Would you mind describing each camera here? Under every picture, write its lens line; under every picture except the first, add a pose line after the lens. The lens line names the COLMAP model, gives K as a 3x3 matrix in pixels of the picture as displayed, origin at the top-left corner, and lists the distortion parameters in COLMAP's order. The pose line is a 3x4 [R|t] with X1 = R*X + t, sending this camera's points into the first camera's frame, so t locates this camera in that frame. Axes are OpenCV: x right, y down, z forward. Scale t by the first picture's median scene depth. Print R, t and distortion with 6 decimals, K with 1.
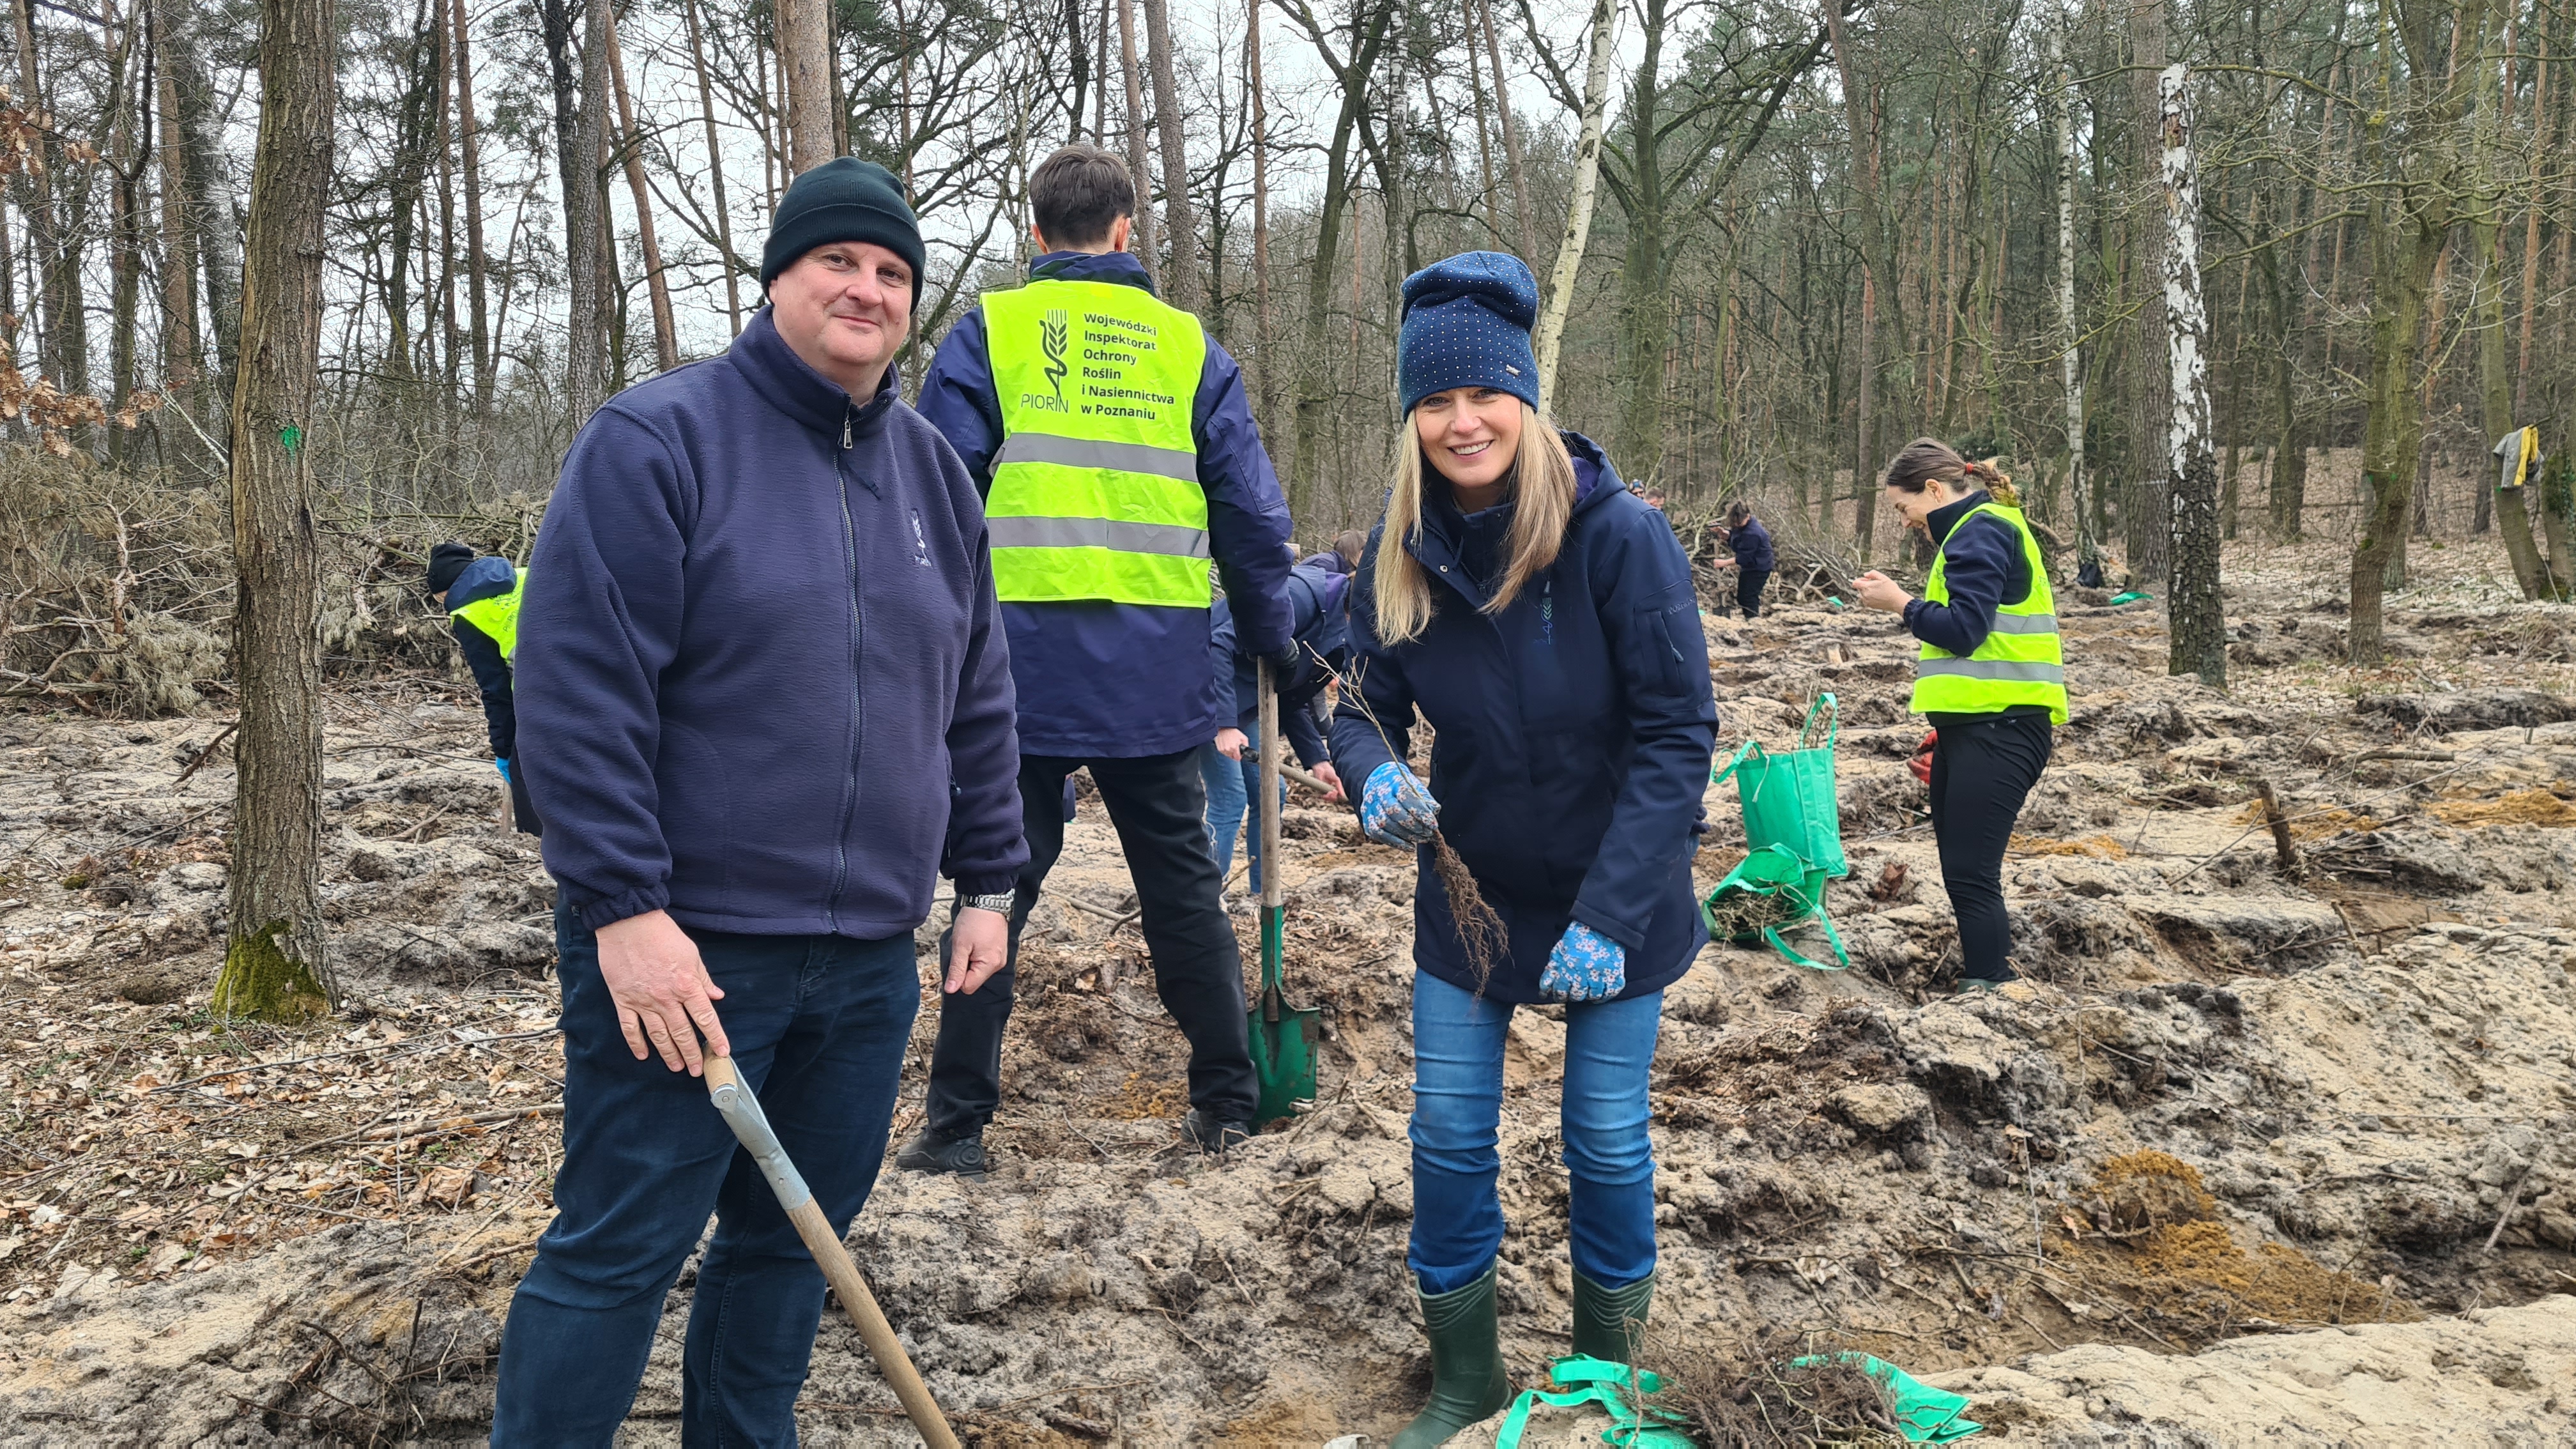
lens RADIAL K [[1951.0, 0, 1292.0], [0, 1951.0, 730.6], [0, 0, 1]] dist [0.051444, -0.029114]
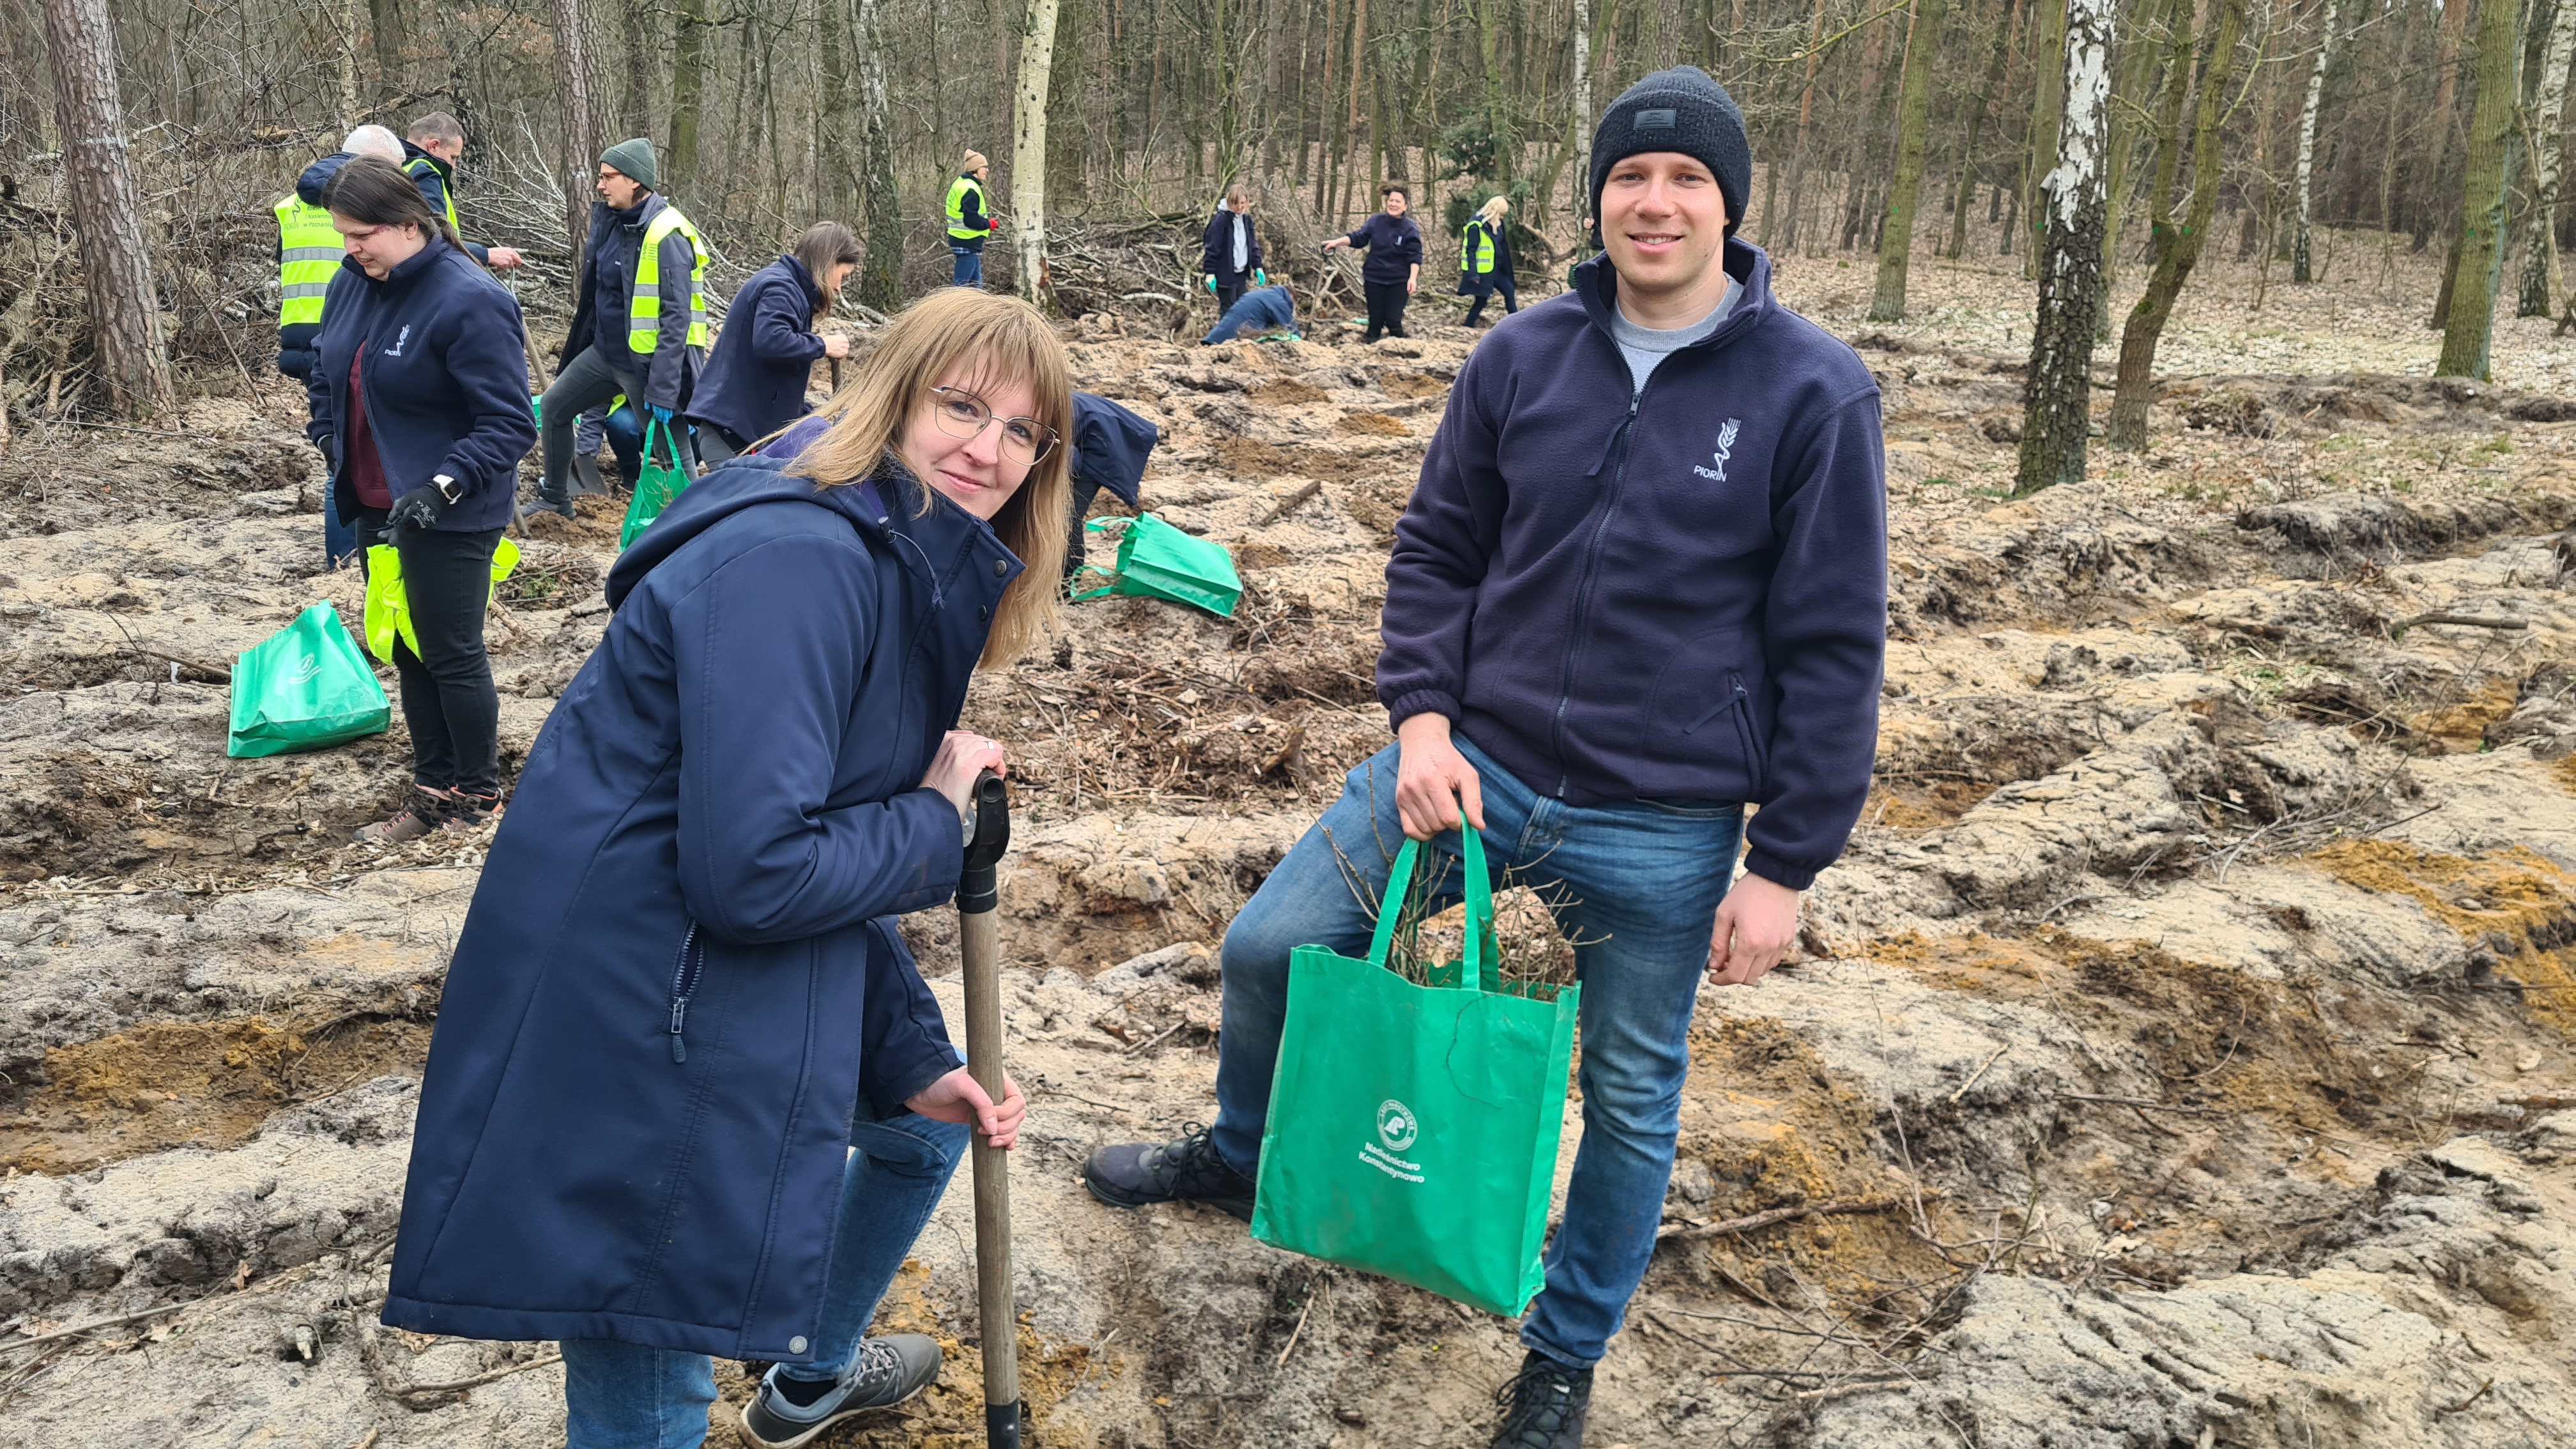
lens RADIAL K [[1951.0, 0, 1293.2], [0, 1951.0, 709.1], [0, 0, 1]] dist [0.051444, -0.029114]
pose [[0.945009, -0.033969, 0.325275, -0.116169], [-0.017512, 0.987909, 0.154046, -0.053532], [-0.326575, -0.151271, 0.932988, 0.324590]]
